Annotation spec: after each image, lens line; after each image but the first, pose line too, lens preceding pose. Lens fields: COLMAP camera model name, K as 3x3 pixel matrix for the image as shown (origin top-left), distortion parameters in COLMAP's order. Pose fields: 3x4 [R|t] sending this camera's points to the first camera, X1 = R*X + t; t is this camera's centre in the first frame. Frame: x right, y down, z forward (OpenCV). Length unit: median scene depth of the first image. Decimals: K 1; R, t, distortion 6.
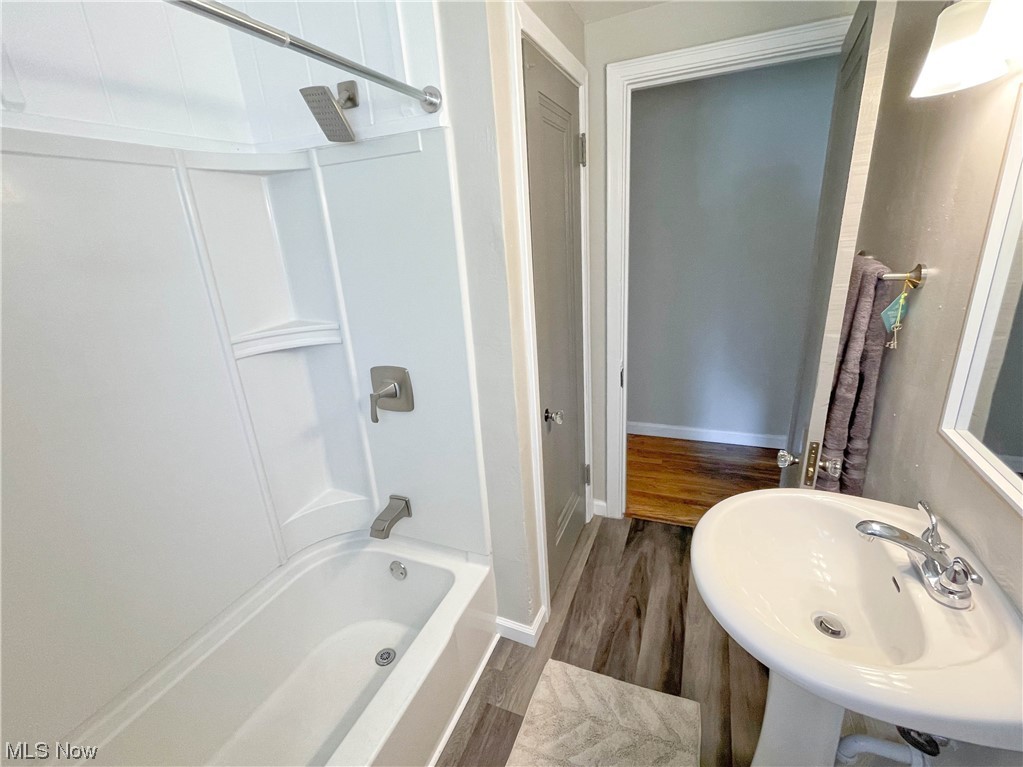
lens RADIAL K [[449.1, 0, 509.6], [0, 449.1, 374.5], [0, 0, 1]] dist [-0.007060, -0.000167]
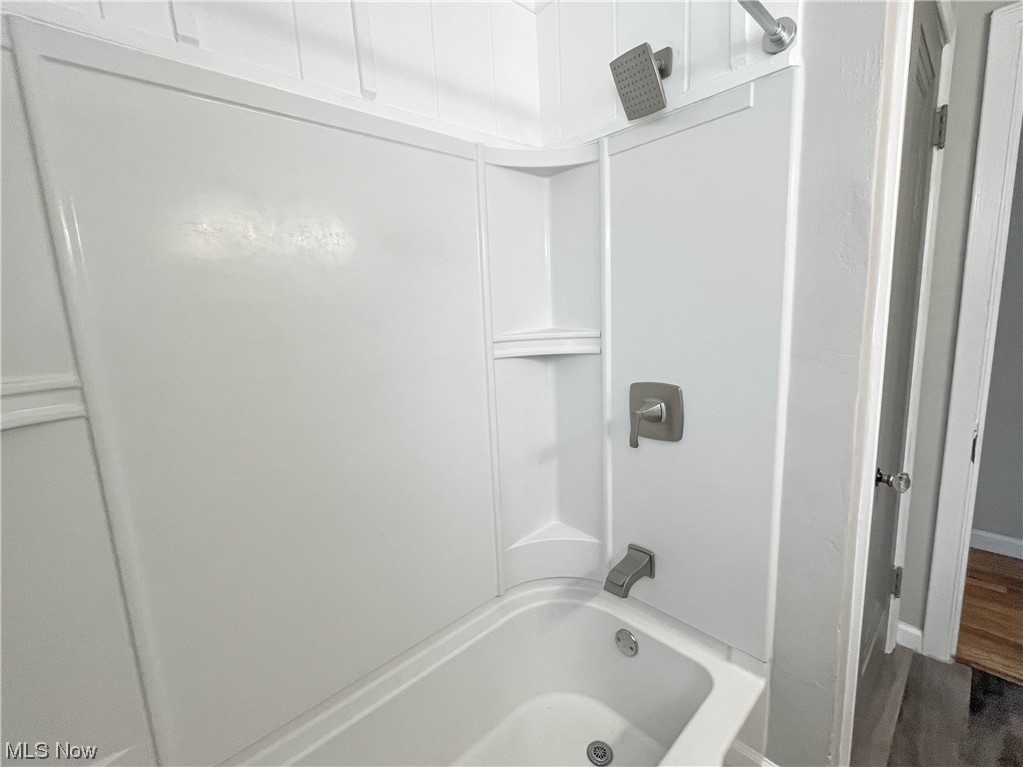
lens RADIAL K [[416.5, 0, 511.5], [0, 416.5, 383.5], [0, 0, 1]] dist [-0.007064, 0.000082]
pose [[0.916393, 0.084917, -0.391169, -0.195181], [-0.138795, 0.984020, -0.111538, 0.097175], [0.375447, 0.156505, 0.913535, 0.182661]]
